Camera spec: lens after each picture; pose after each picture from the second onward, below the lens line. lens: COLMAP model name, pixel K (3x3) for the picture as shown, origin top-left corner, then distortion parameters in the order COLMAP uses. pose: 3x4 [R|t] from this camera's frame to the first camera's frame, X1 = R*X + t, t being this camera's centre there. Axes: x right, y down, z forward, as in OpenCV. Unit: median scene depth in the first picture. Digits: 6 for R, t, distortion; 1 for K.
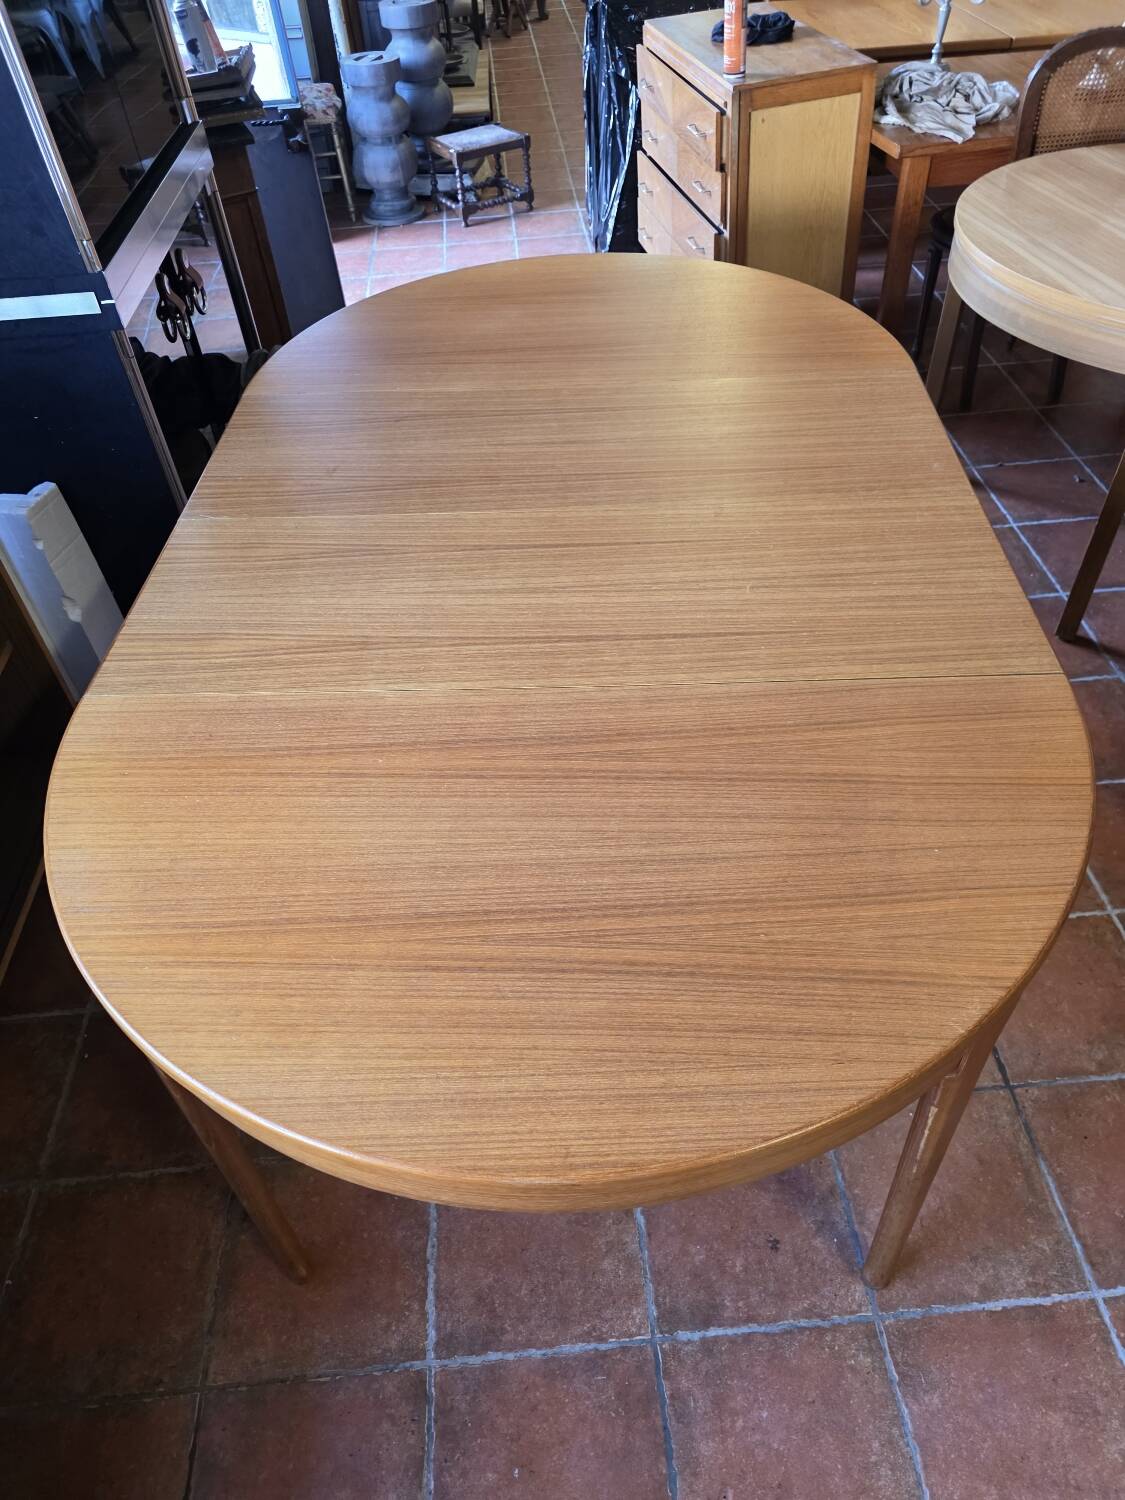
lens RADIAL K [[1022.4, 0, 561.6], [0, 1022.4, 742.2], [0, 0, 1]] dist [0.029436, -0.018639]
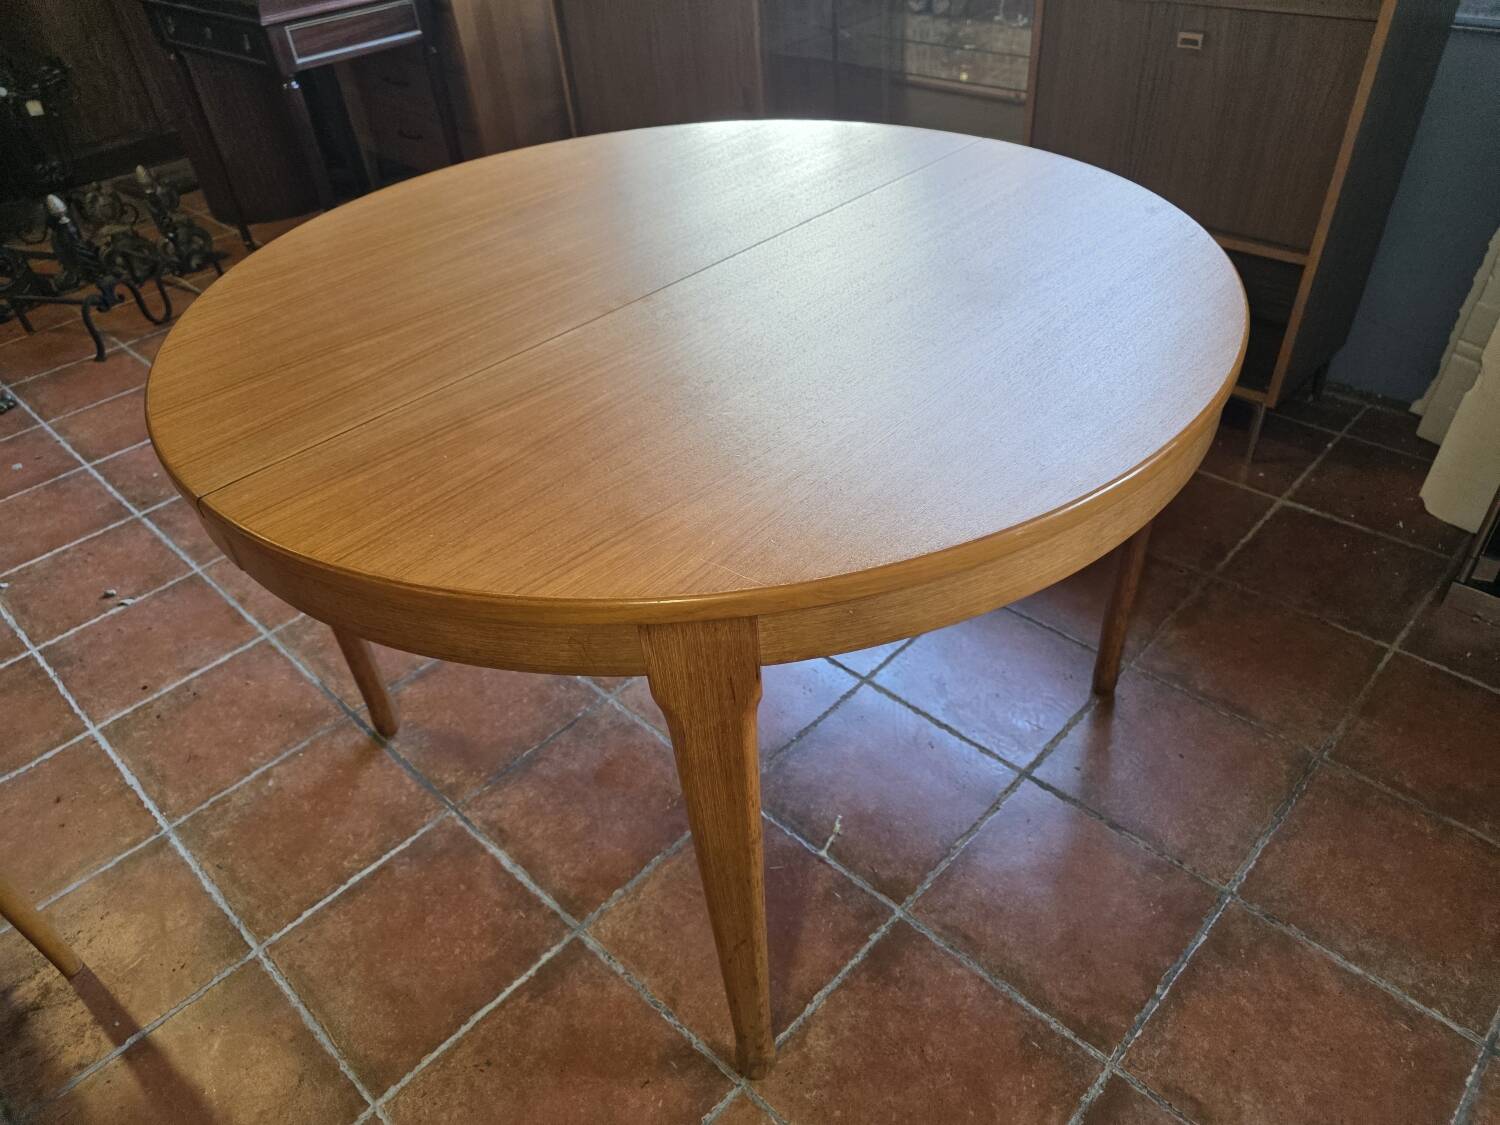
lens RADIAL K [[1022.4, 0, 771.3], [0, 1022.4, 571.3], [0, 0, 1]] dist [0.029436, -0.018639]
pose [[-0.731179, 0.496173, -0.468177, 0.586384], [-0.406531, 0.234201, 0.883109, -0.874219], [0.547822, 0.836040, 0.030467, 1.172760]]
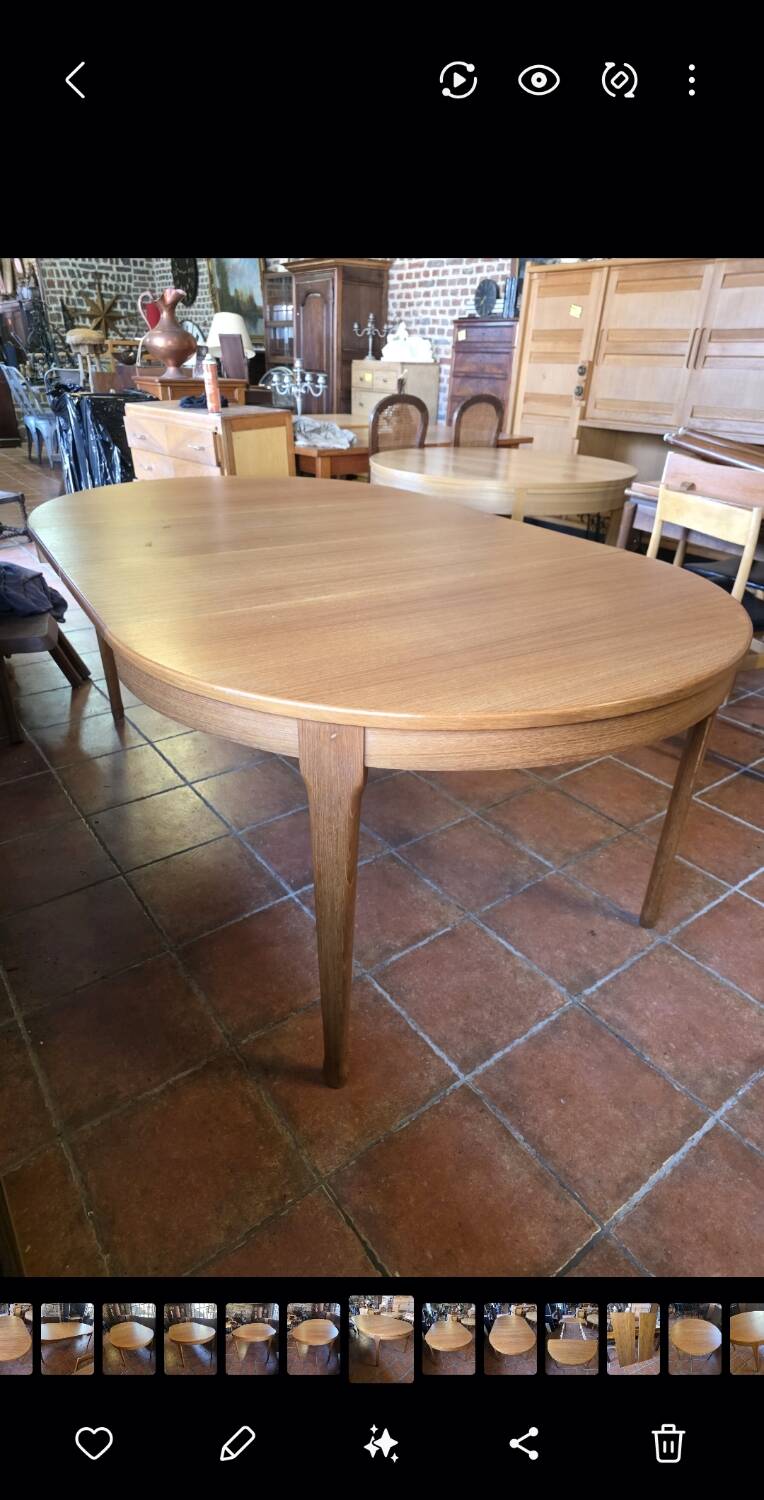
lens RADIAL K [[695.1, 0, 366.2], [0, 695.1, 766.3], [0, 0, 1]] dist [0.021210, -0.008245]
pose [[0.848412, -0.203093, 0.488826, -0.555096], [0.320525, 0.932029, -0.169075, 0.313041], [-0.421262, 0.300126, 0.855840, 0.145435]]
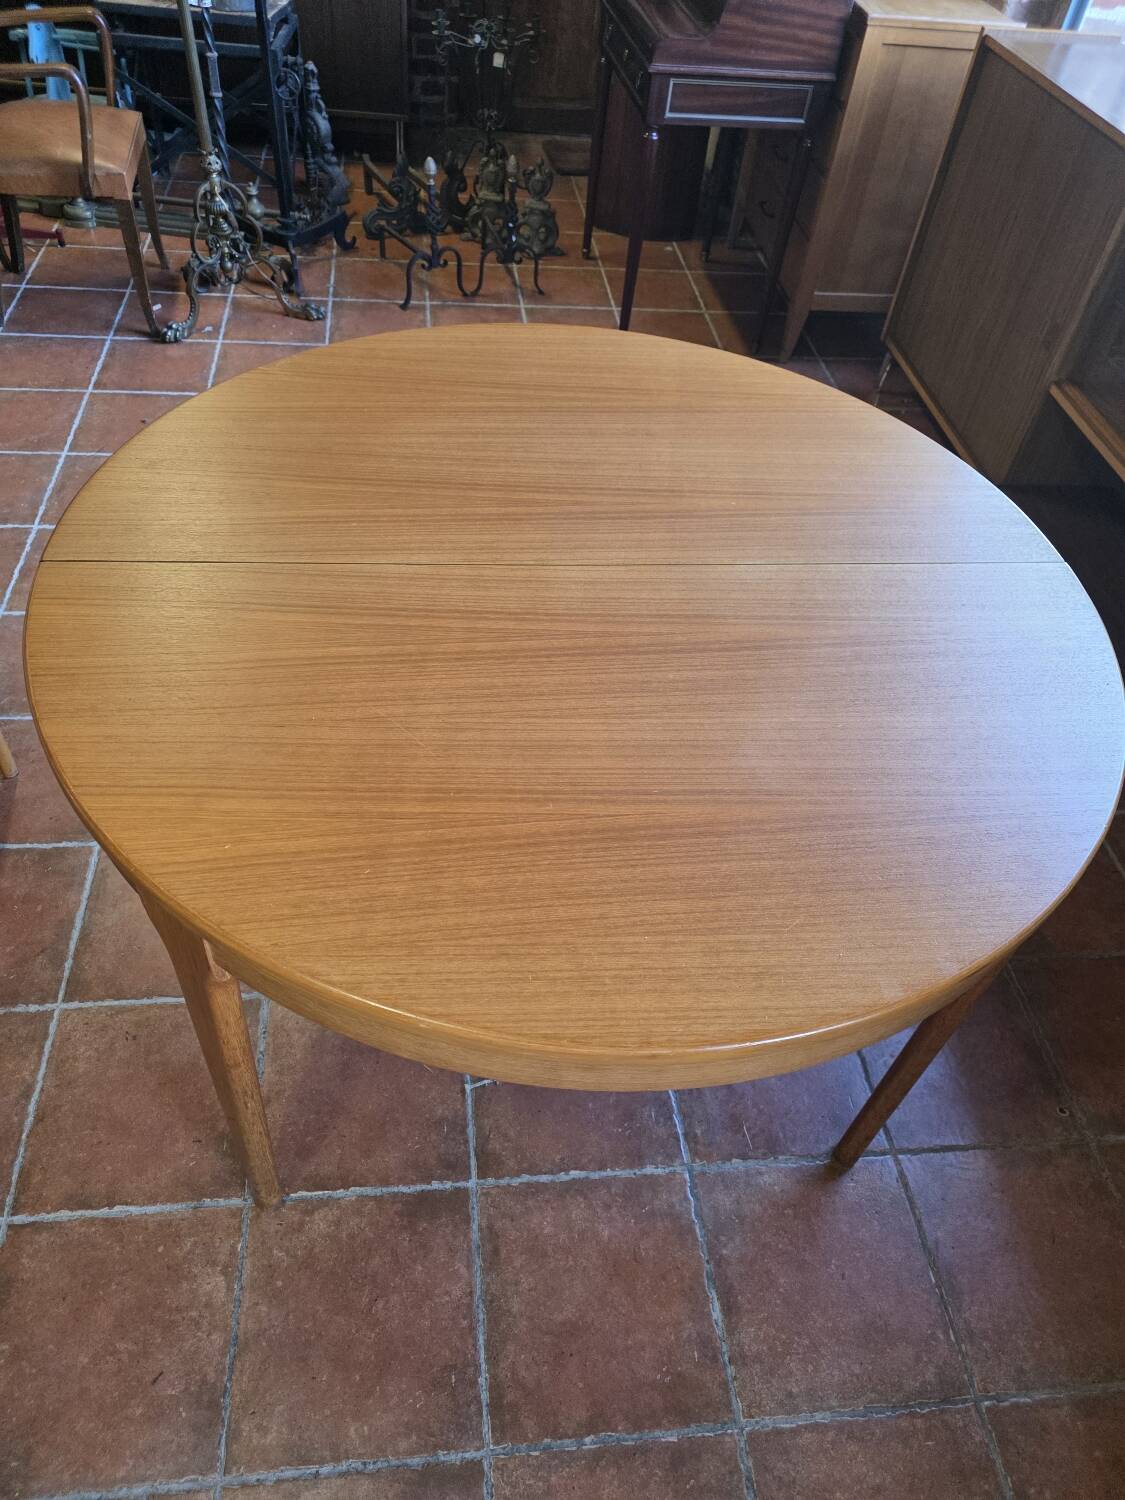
lens RADIAL K [[1022.4, 0, 548.9], [0, 1022.4, 735.4], [0, 0, 1]] dist [0.029436, -0.018639]
pose [[-0.999060, -0.000311, -0.043345, 0.197749], [-0.043327, -0.022115, 0.998816, -0.981935], [-0.001270, 0.999755, 0.022081, 1.083144]]
